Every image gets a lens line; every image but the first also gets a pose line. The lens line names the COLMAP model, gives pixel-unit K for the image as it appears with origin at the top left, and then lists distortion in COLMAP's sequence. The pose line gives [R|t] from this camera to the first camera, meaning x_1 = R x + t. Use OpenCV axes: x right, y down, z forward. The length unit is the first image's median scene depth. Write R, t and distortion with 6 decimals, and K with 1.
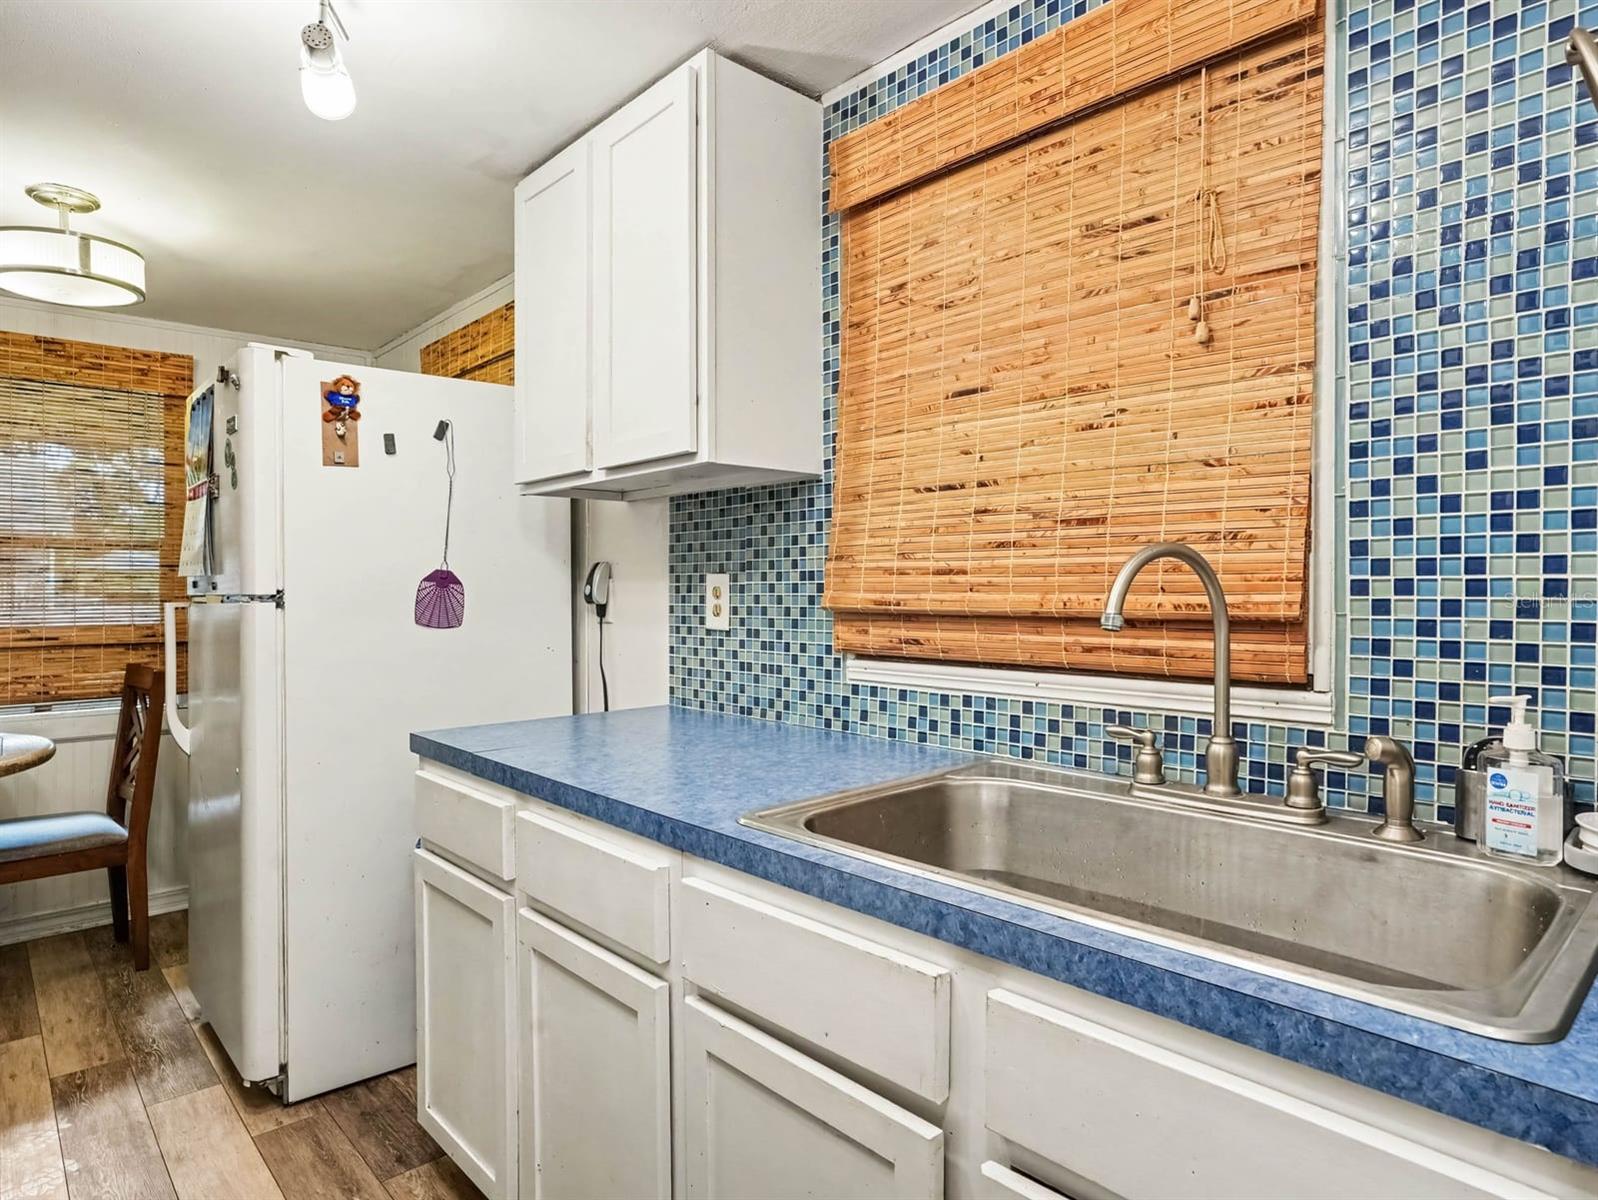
lens RADIAL K [[953.3, 0, 785.7], [0, 953.3, 596.1], [0, 0, 1]] dist [-0.026790, 0.015376]
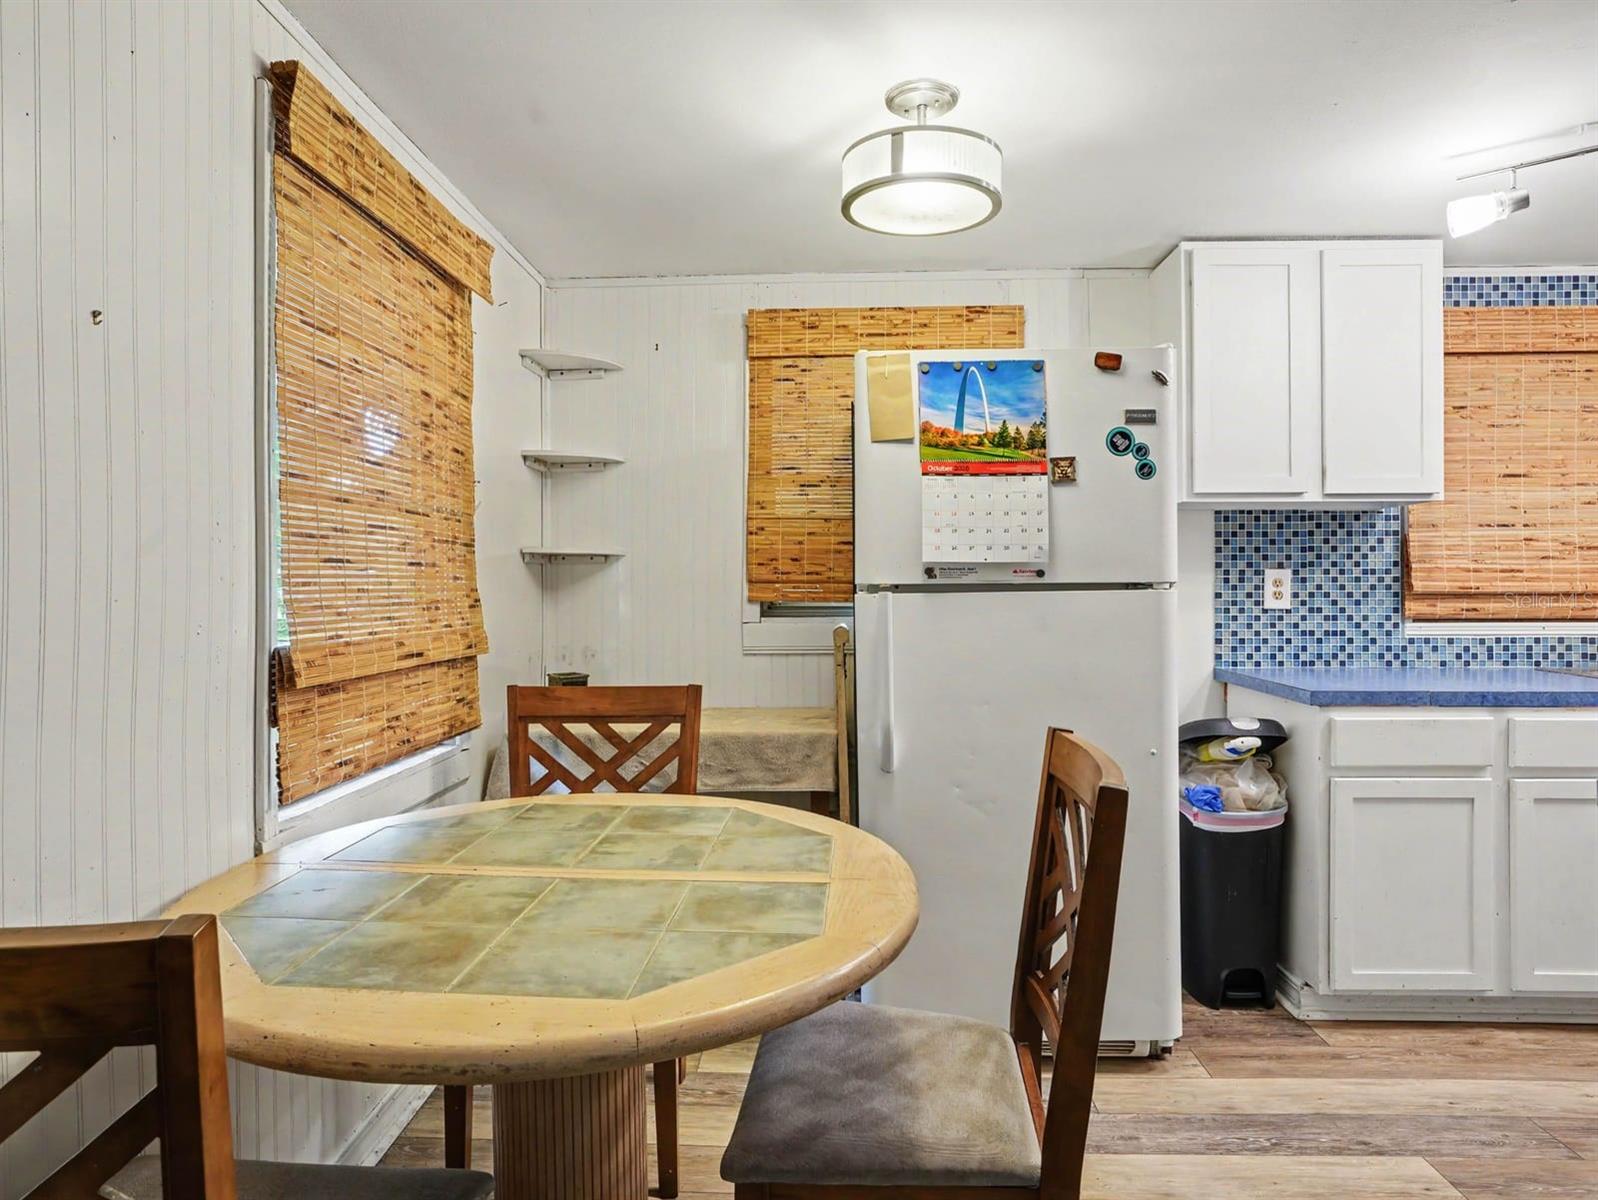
lens RADIAL K [[953.3, 0, 781.8], [0, 953.3, 590.6], [0, 0, 1]] dist [-0.026790, 0.015376]
pose [[0.689127, -0.010021, 0.724571, -1.699213], [0.005703, 0.999948, 0.008405, -0.008467], [-0.724618, -0.001660, 0.689149, 0.602383]]
